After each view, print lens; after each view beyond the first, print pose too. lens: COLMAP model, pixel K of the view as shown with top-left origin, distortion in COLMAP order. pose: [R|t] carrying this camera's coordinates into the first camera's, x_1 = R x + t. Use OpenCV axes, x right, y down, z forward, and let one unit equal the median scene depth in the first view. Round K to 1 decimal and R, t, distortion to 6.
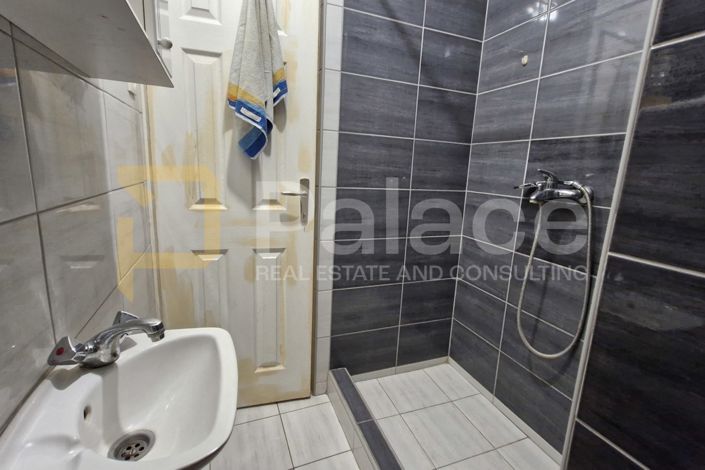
lens RADIAL K [[328.7, 0, 352.9], [0, 328.7, 234.1], [0, 0, 1]] dist [0.001877, 0.000457]
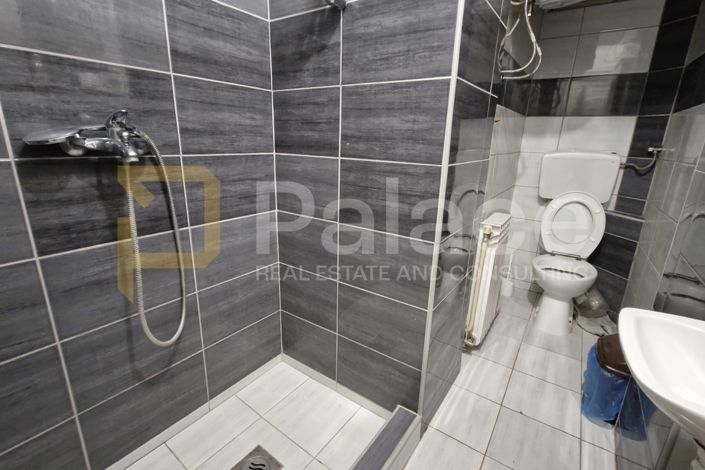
lens RADIAL K [[328.7, 0, 351.9], [0, 328.7, 233.3], [0, 0, 1]] dist [0.001877, 0.000457]
pose [[-0.549429, -0.292768, 0.782569, -0.242260], [0.113376, 0.901817, 0.416979, -0.167845], [-0.827812, 0.317825, -0.462292, 0.872115]]
